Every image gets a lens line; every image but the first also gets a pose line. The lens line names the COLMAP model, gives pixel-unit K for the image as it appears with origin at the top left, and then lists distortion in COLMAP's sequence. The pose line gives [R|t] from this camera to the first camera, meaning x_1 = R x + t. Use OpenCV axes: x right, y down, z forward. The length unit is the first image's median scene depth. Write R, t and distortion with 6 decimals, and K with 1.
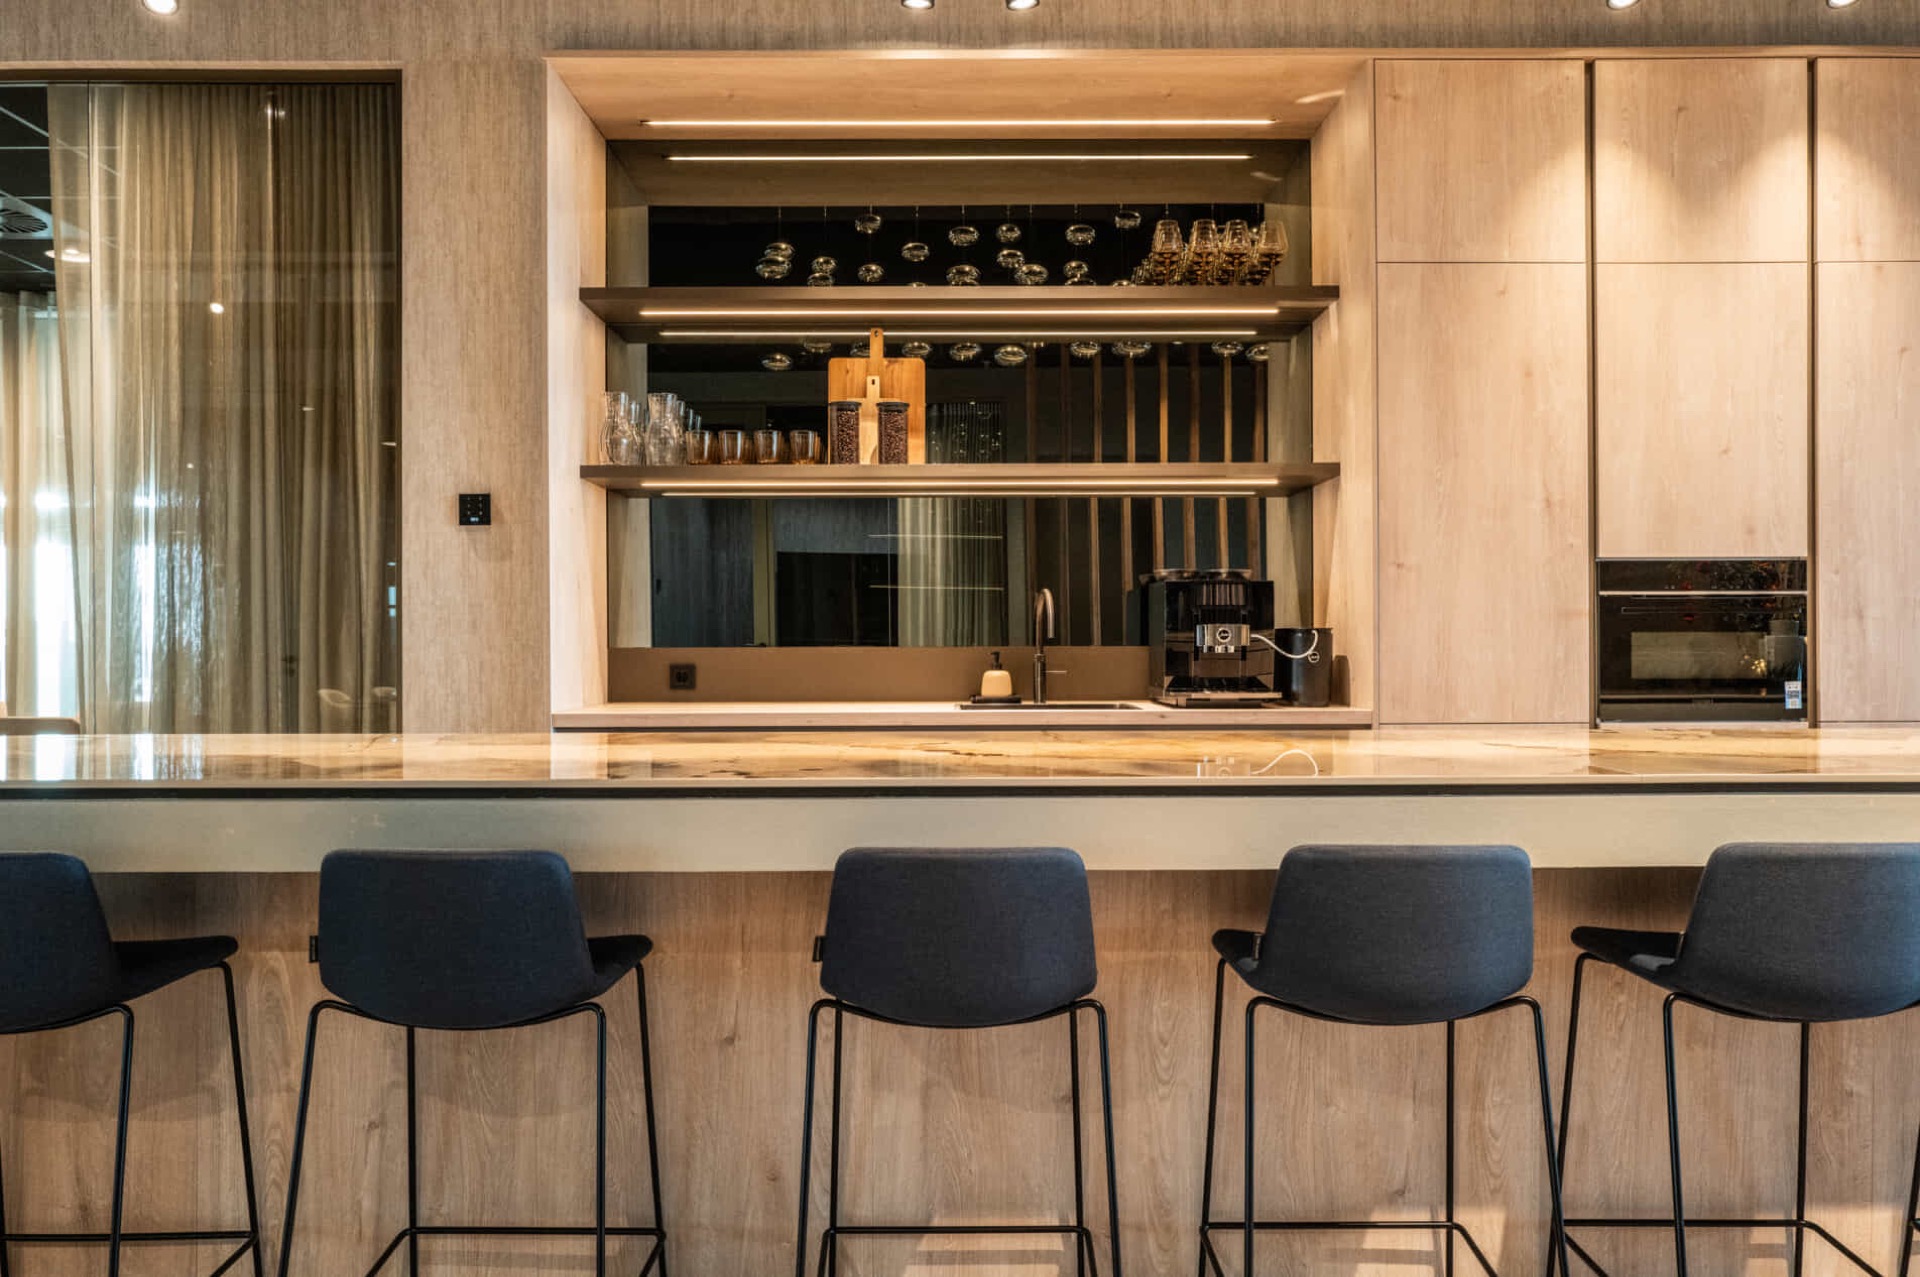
lens RADIAL K [[1489.6, 0, 960.1], [0, 1489.6, 634.2], [0, 0, 1]] dist [0.010418, 0.003580]
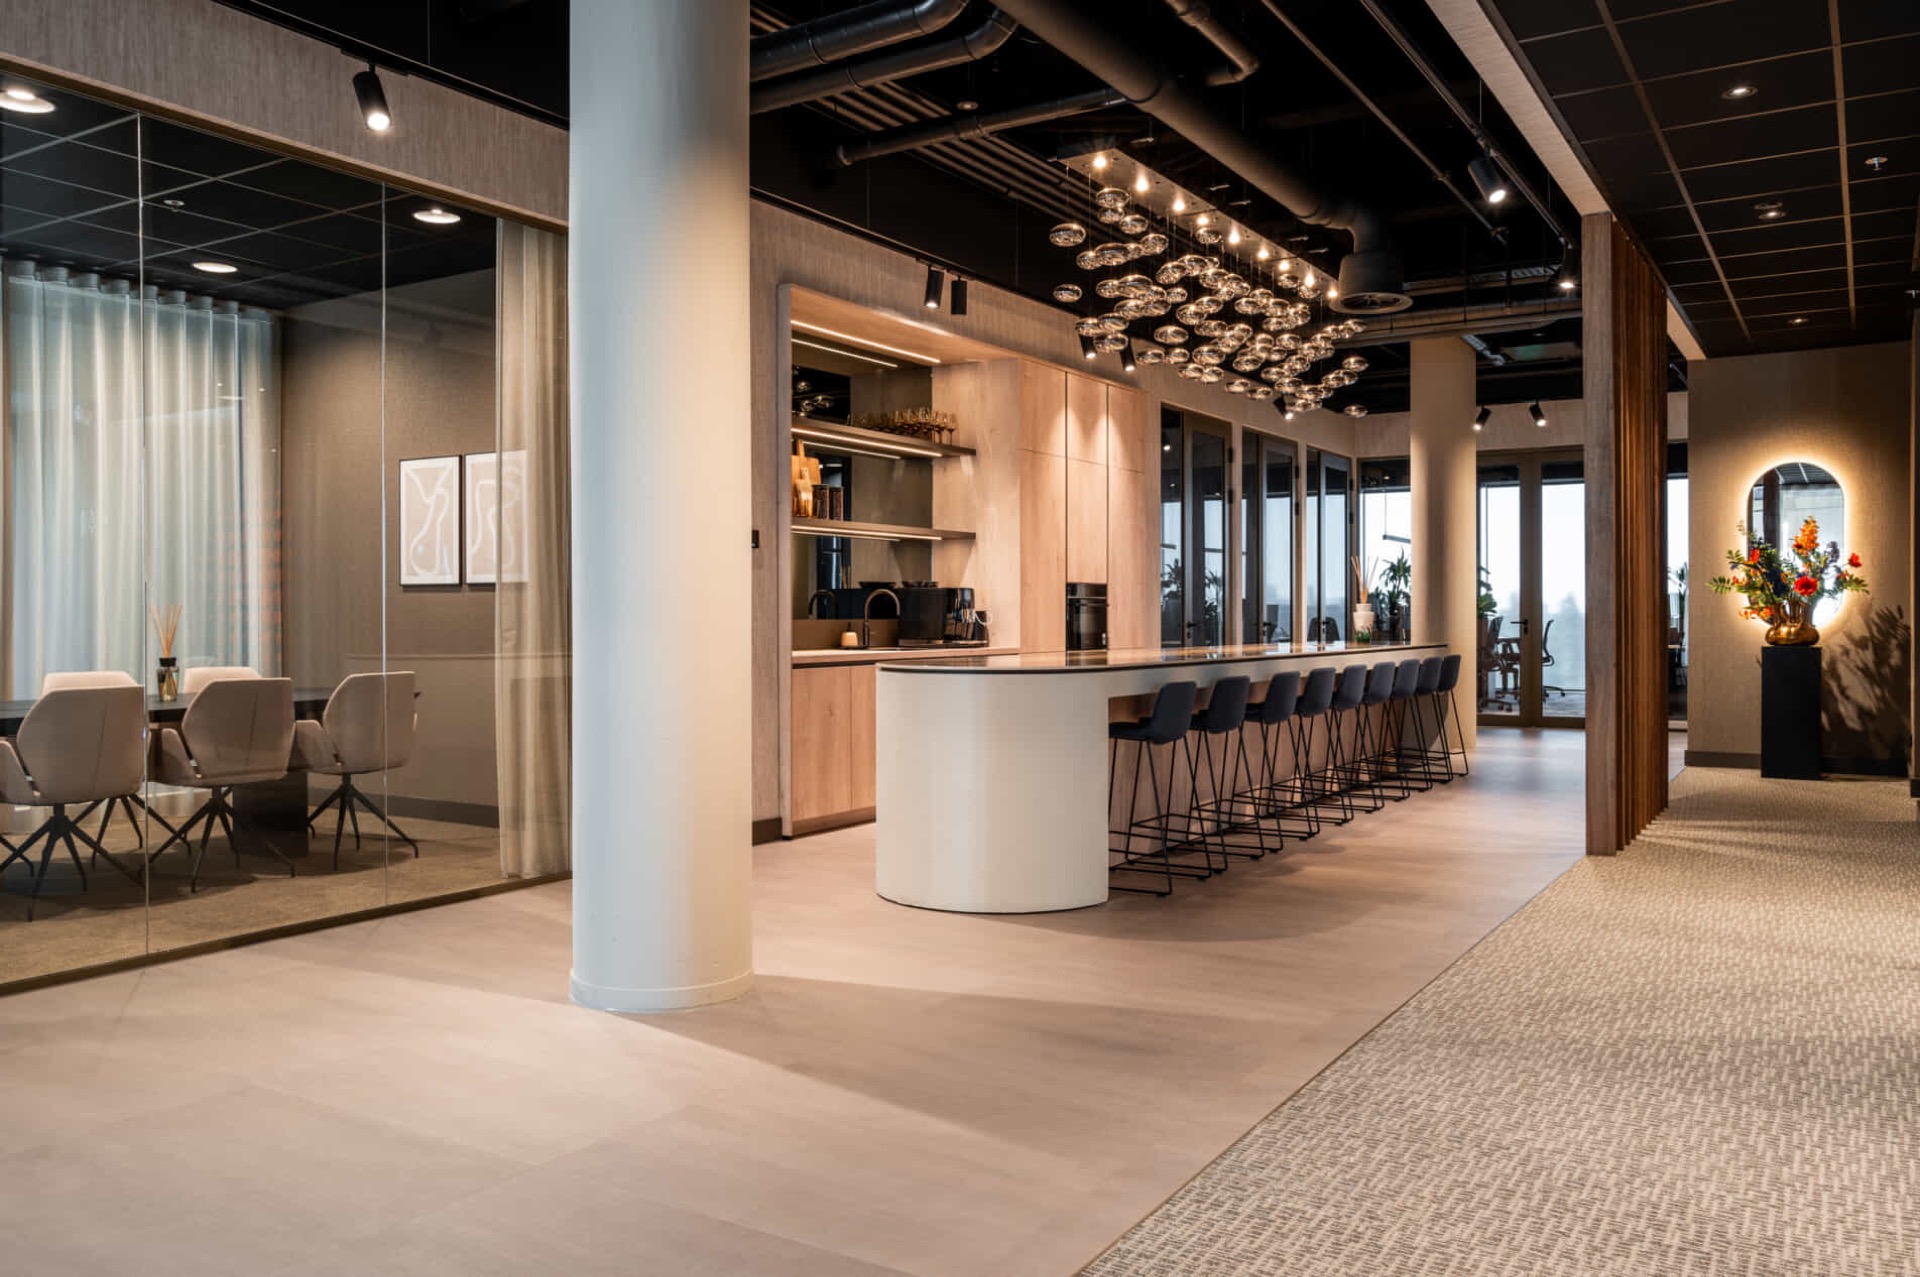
lens RADIAL K [[1489.6, 0, 953.0], [0, 1489.6, 632.0], [0, 0, 1]] dist [0.010418, 0.003580]
pose [[0.528014, -0.007970, 0.849198, -1.537642], [-0.003286, 0.999929, 0.011428, 0.003623], [-0.849229, -0.008825, 0.527950, -0.099870]]
